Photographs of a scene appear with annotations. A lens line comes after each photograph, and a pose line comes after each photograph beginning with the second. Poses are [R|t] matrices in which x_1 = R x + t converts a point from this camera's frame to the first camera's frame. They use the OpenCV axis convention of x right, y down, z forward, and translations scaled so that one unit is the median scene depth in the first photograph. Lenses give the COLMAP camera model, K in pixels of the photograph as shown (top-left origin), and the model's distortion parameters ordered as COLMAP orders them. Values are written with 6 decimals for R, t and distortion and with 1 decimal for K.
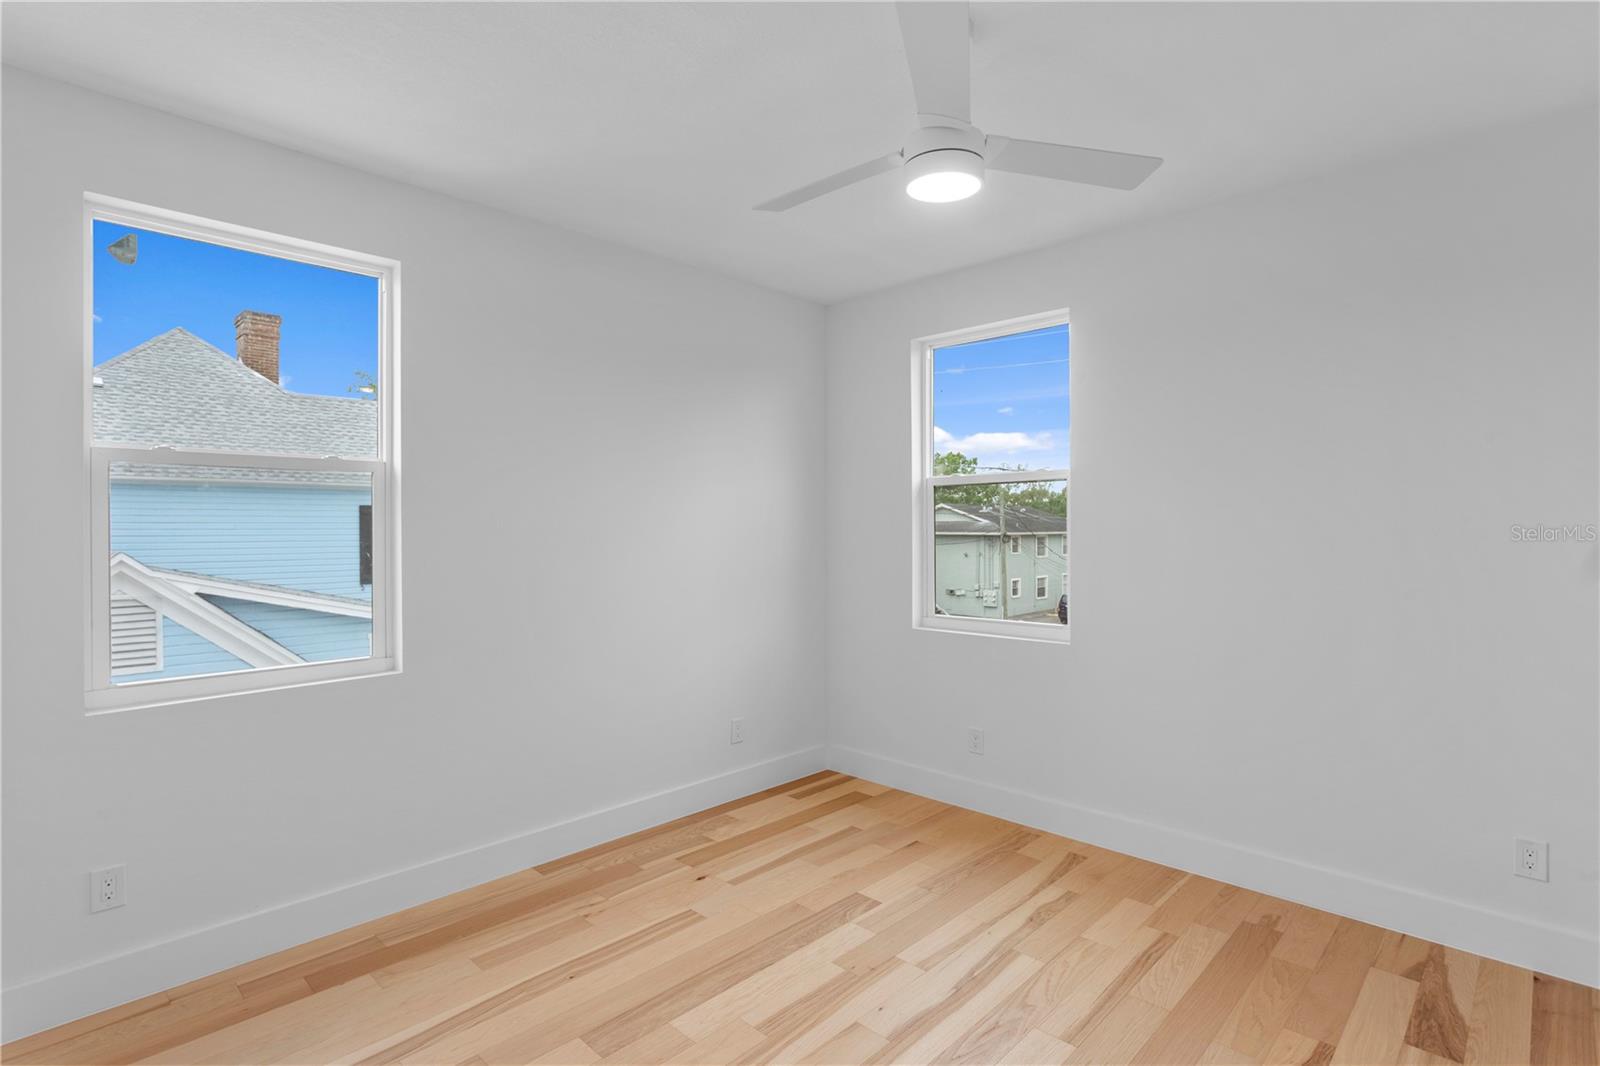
lens RADIAL K [[808.4, 0, 794.2], [0, 808.4, 537.9], [0, 0, 1]] dist [-0.003752, 0.000022]
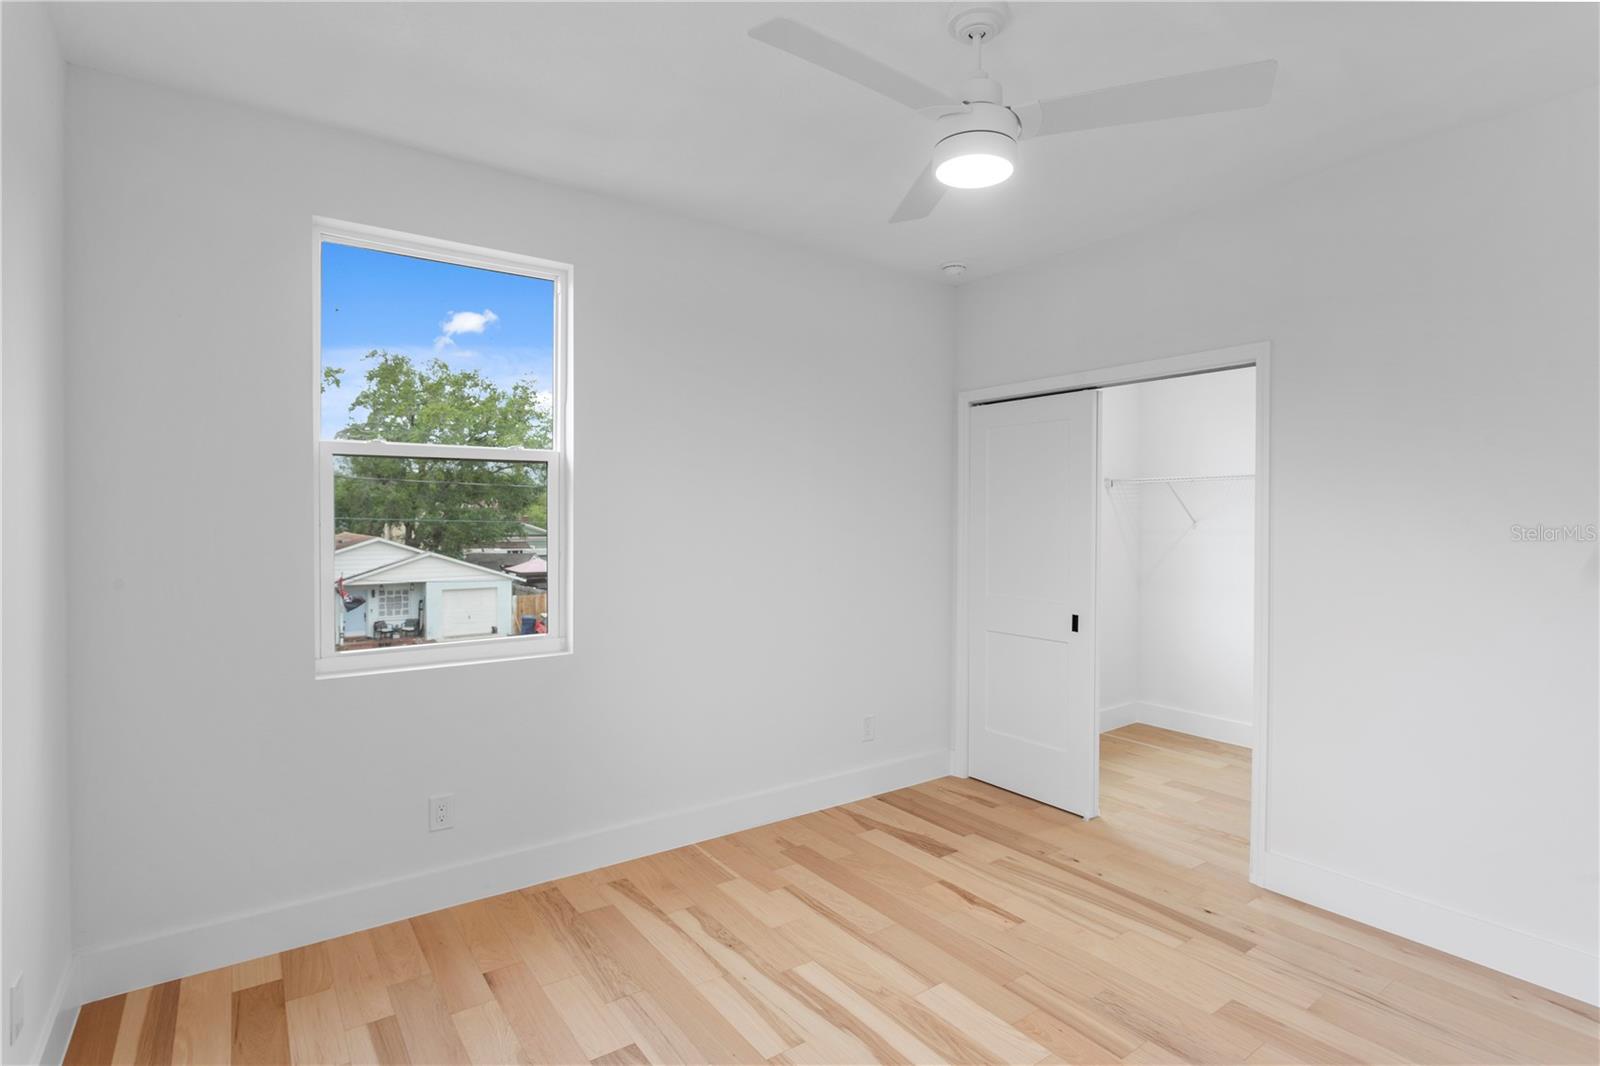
lens RADIAL K [[803.6, 0, 802.0], [0, 803.6, 537.7], [0, 0, 1]] dist [-0.009078, 0.001169]
pose [[0.143697, -0.020809, 0.989403, -0.565753], [0.002330, 0.999783, 0.020689, -0.012440], [-0.989619, -0.000667, 0.143715, 0.750869]]
